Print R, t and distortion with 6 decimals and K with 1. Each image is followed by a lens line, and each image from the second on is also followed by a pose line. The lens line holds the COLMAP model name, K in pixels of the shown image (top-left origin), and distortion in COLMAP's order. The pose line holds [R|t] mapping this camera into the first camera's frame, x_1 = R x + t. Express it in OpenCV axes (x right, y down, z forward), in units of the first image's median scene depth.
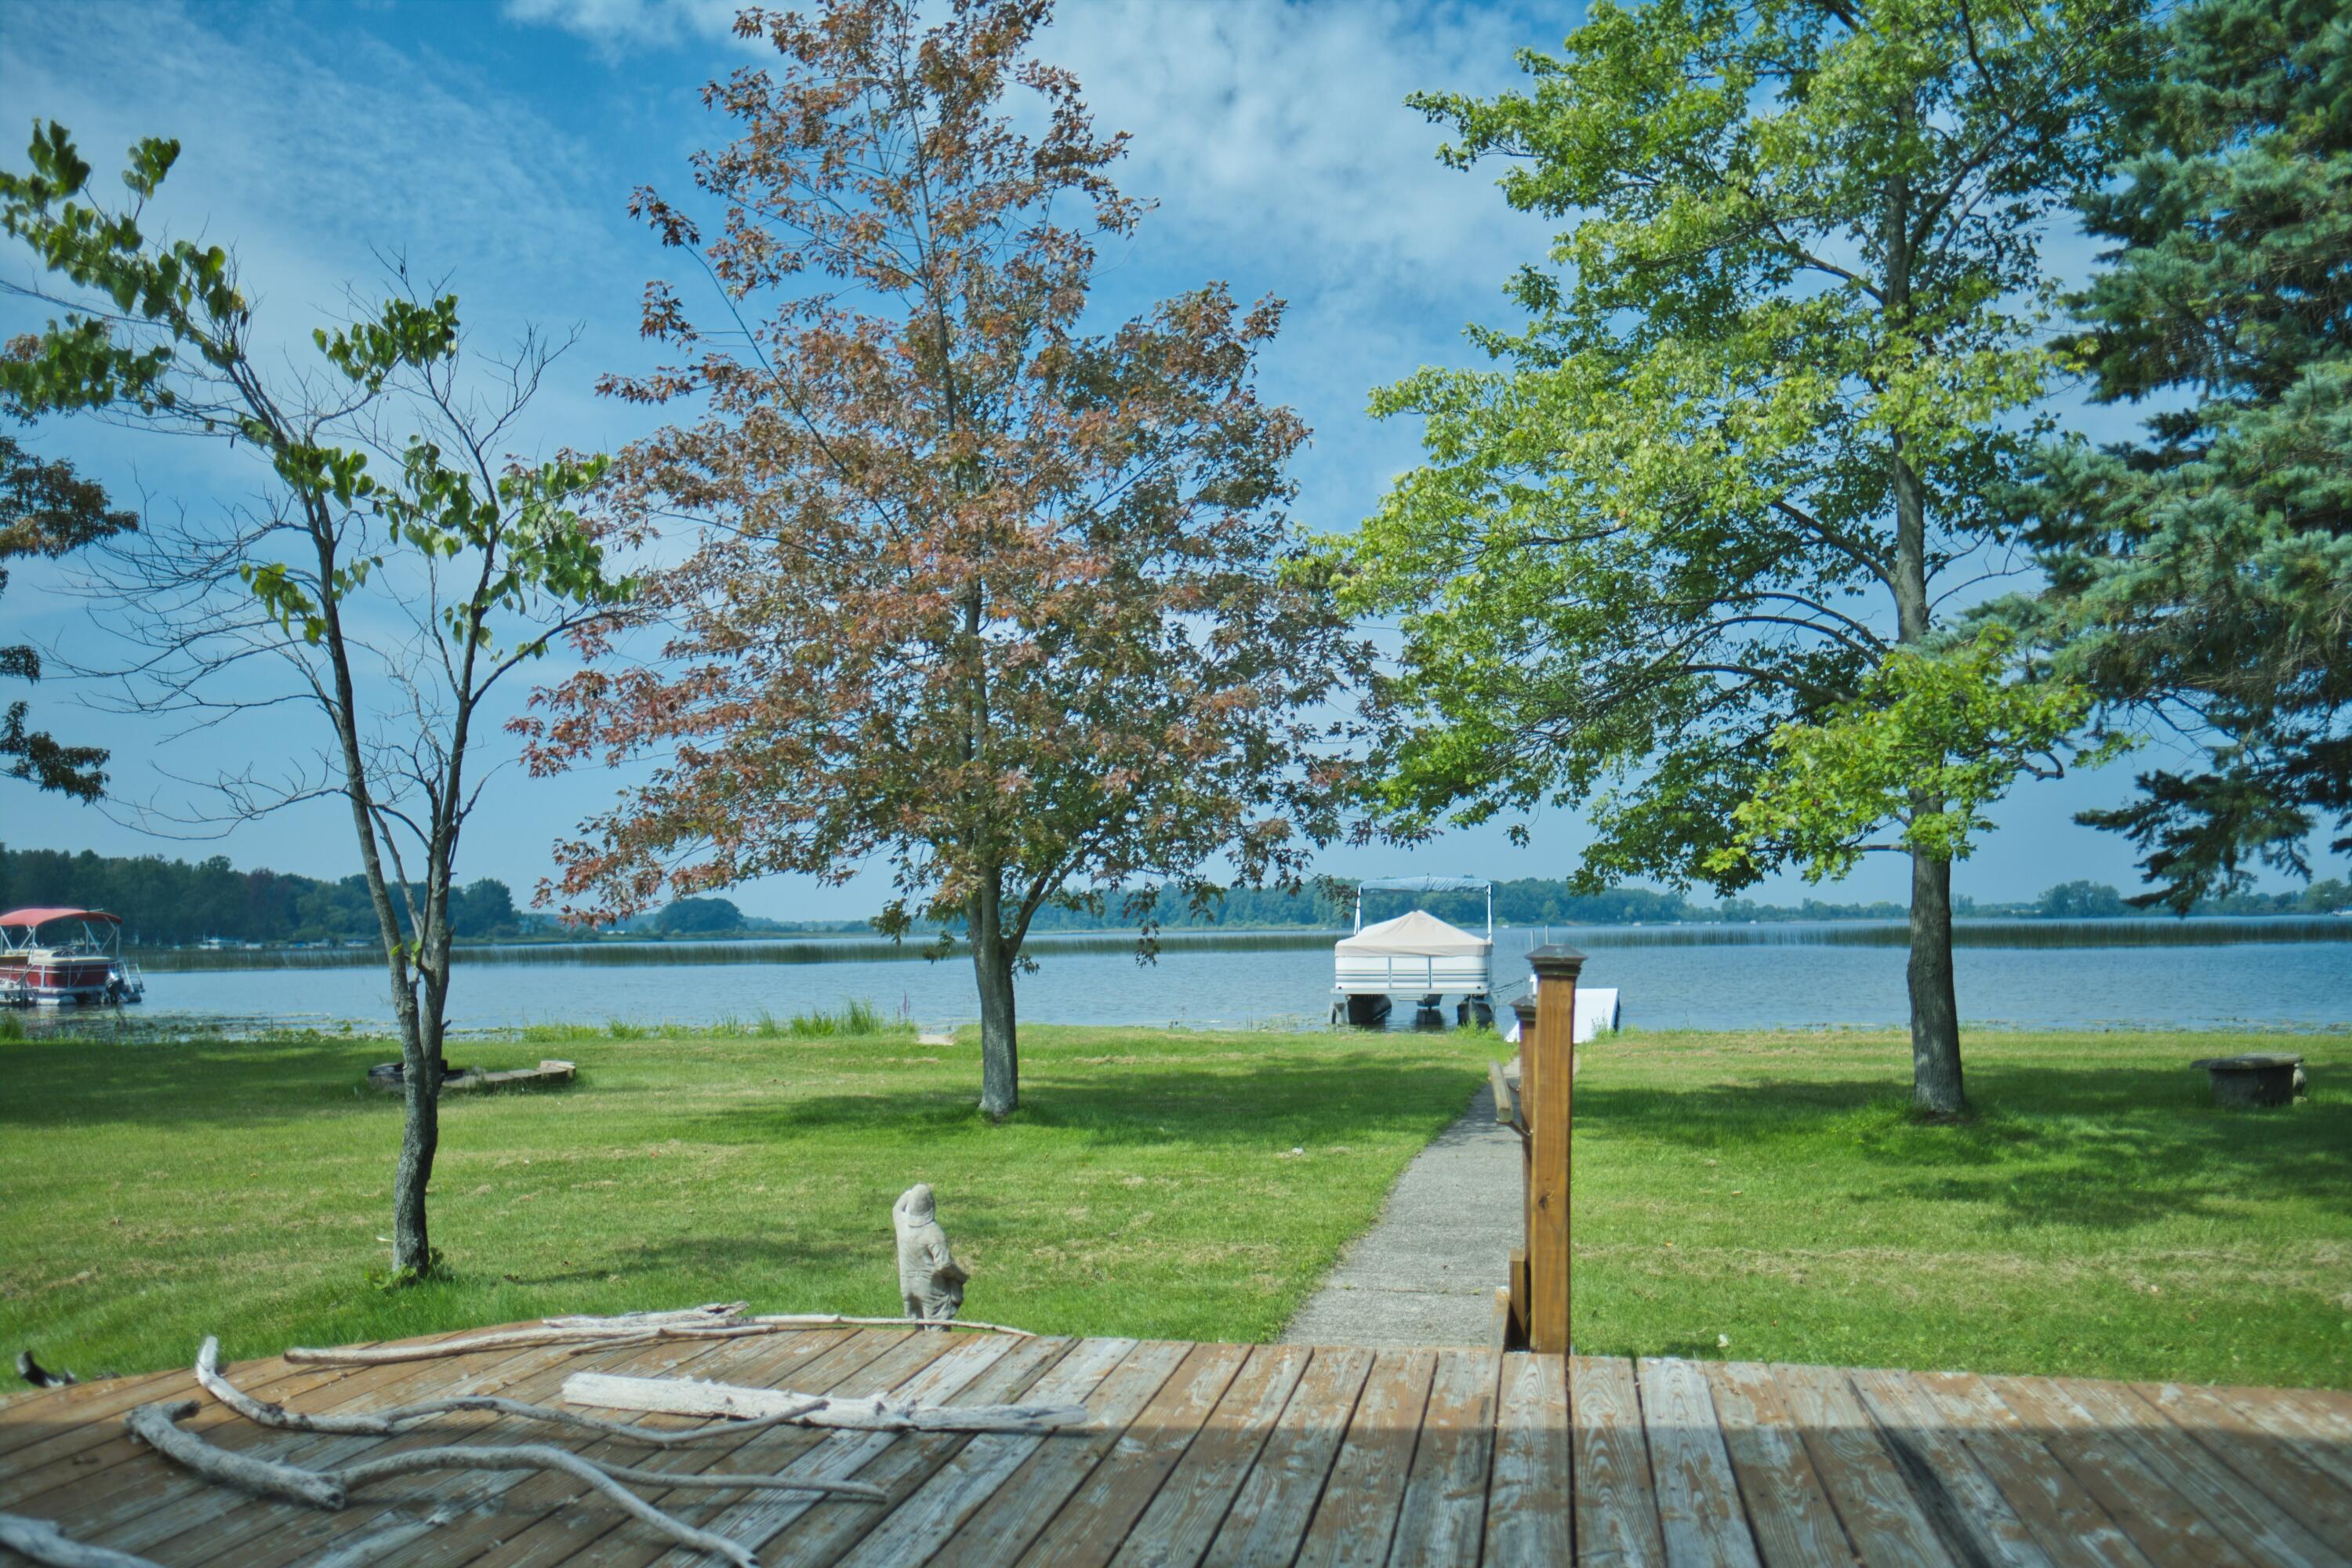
lens RADIAL K [[1659.3, 0, 1159.7], [0, 1659.3, 776.7], [0, 0, 1]] dist [-0.011452, 0.007953]
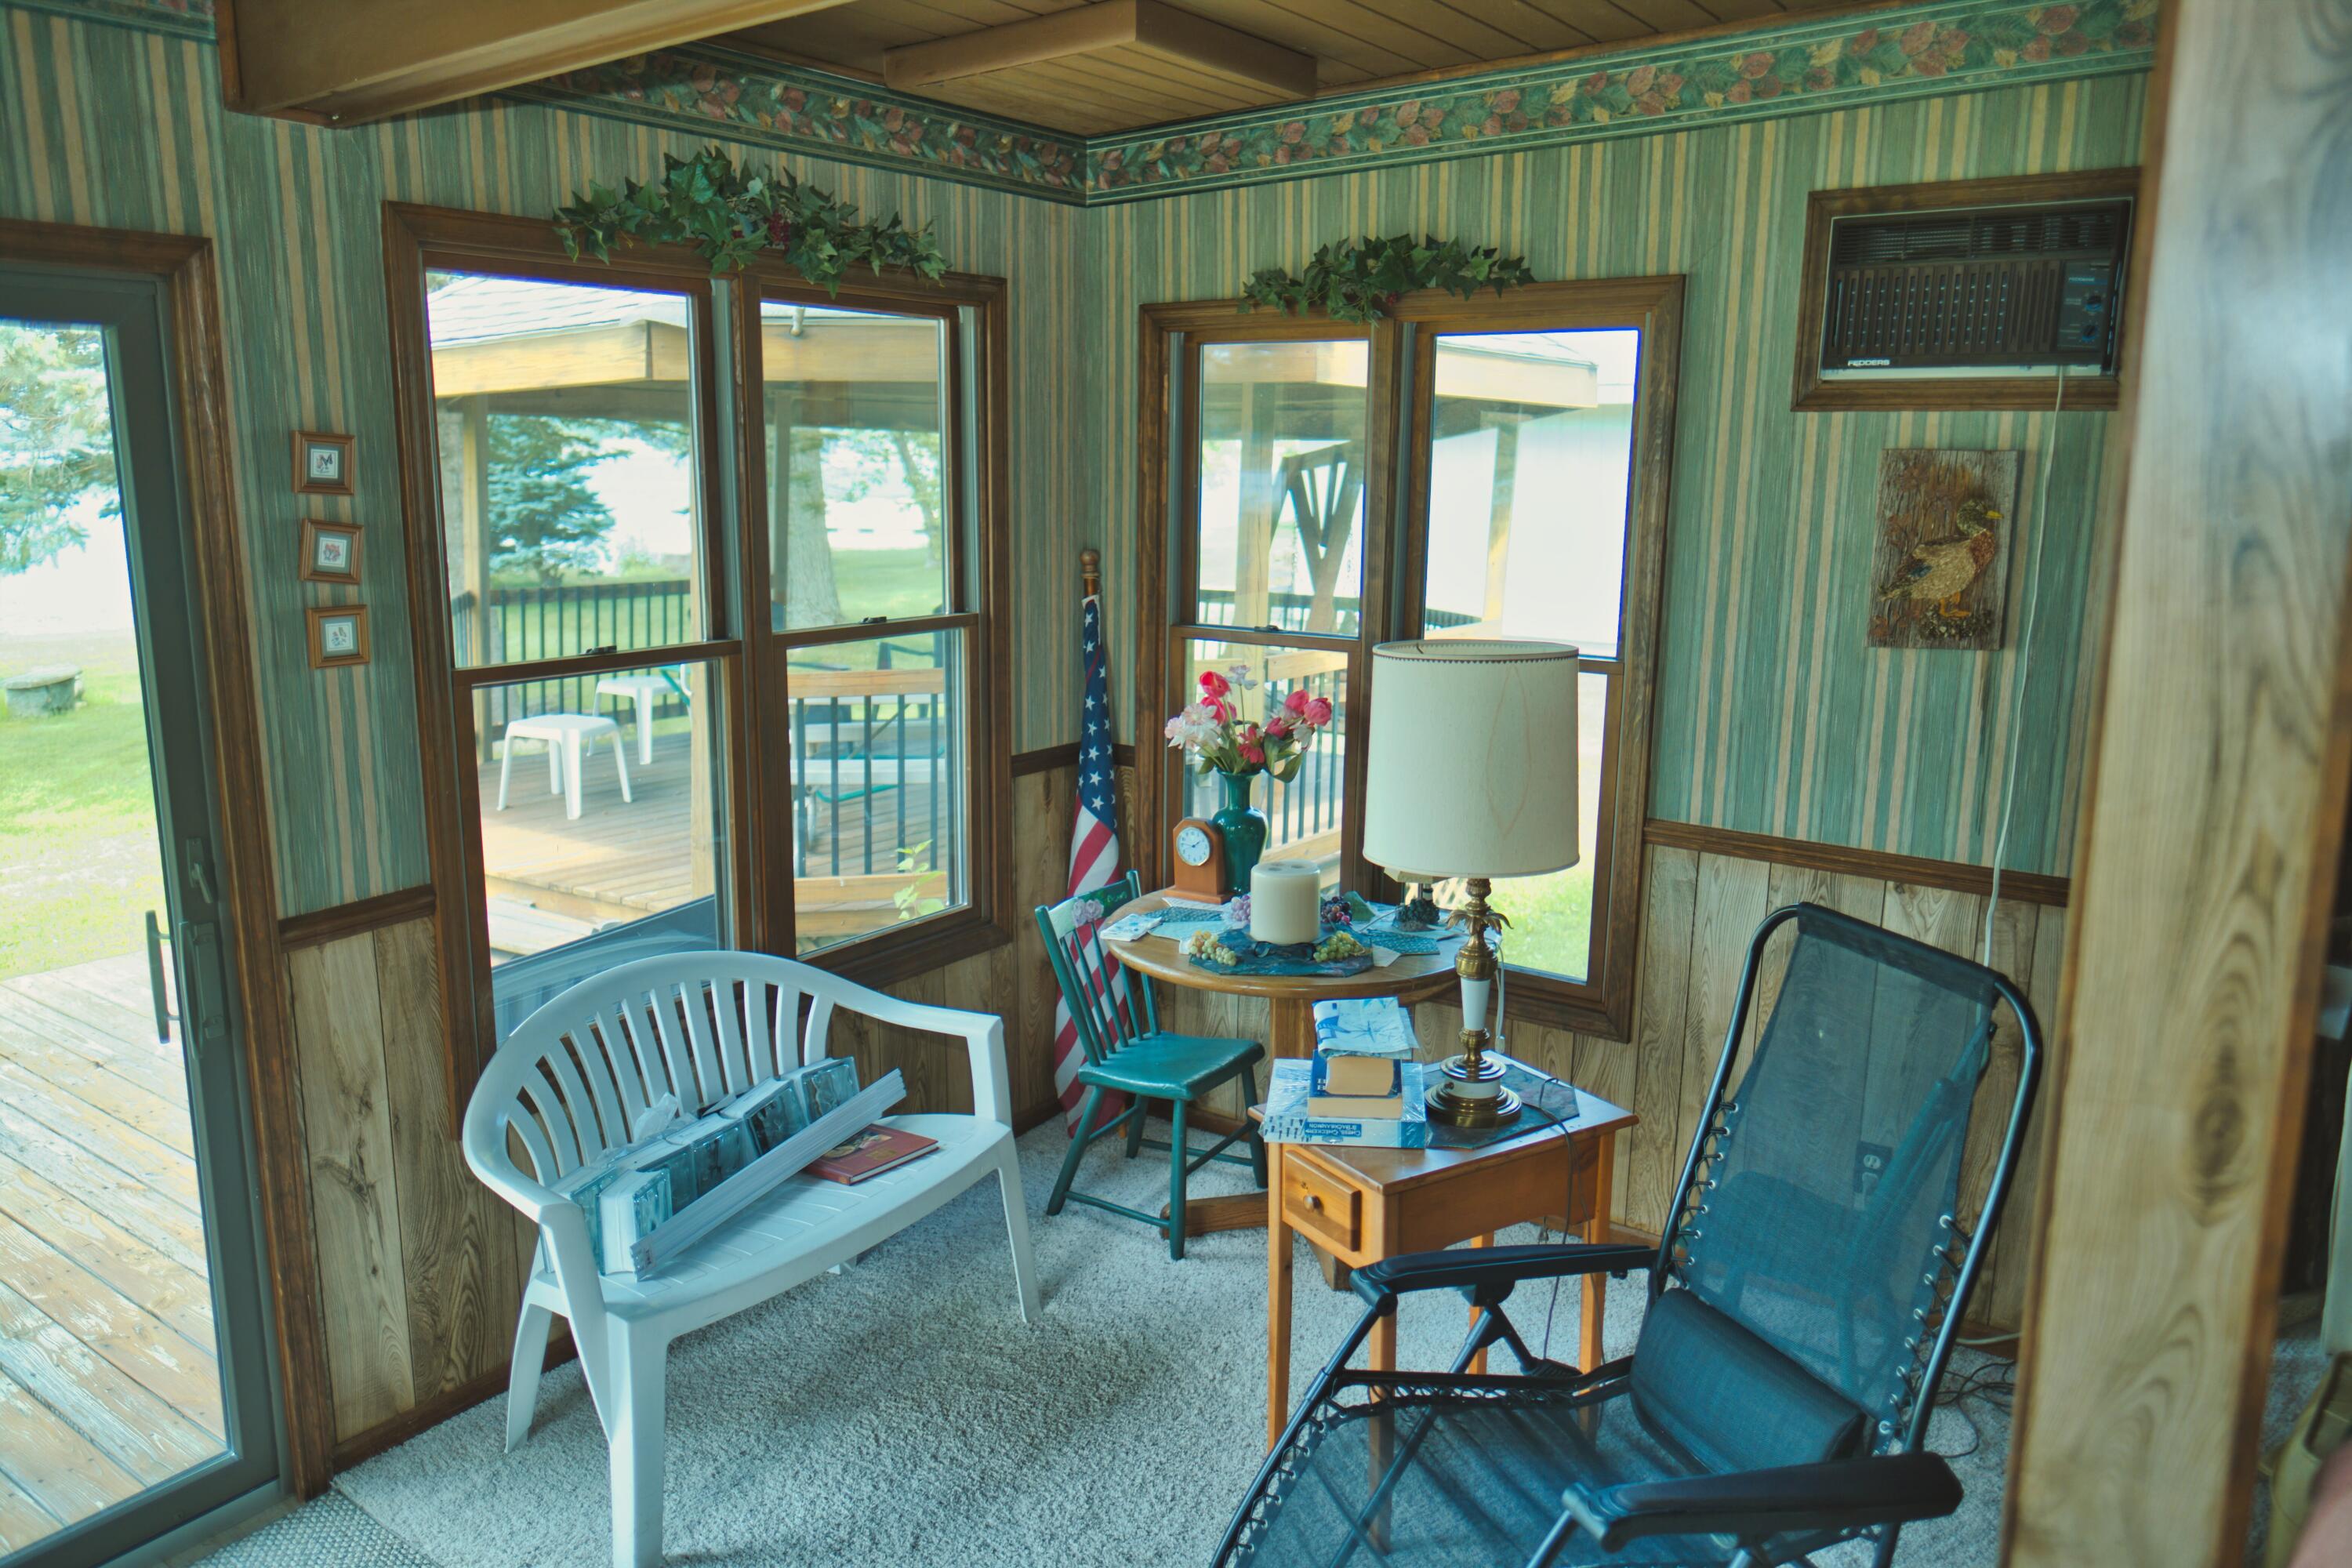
lens RADIAL K [[1659.3, 0, 1159.7], [0, 1659.3, 776.7], [0, 0, 1]] dist [-0.011452, 0.007953]
pose [[0.381913, -0.159558, 0.910321, -0.168291], [-0.098355, 0.972374, 0.211698, -0.112998], [-0.918950, -0.170384, 0.355668, -0.236555]]
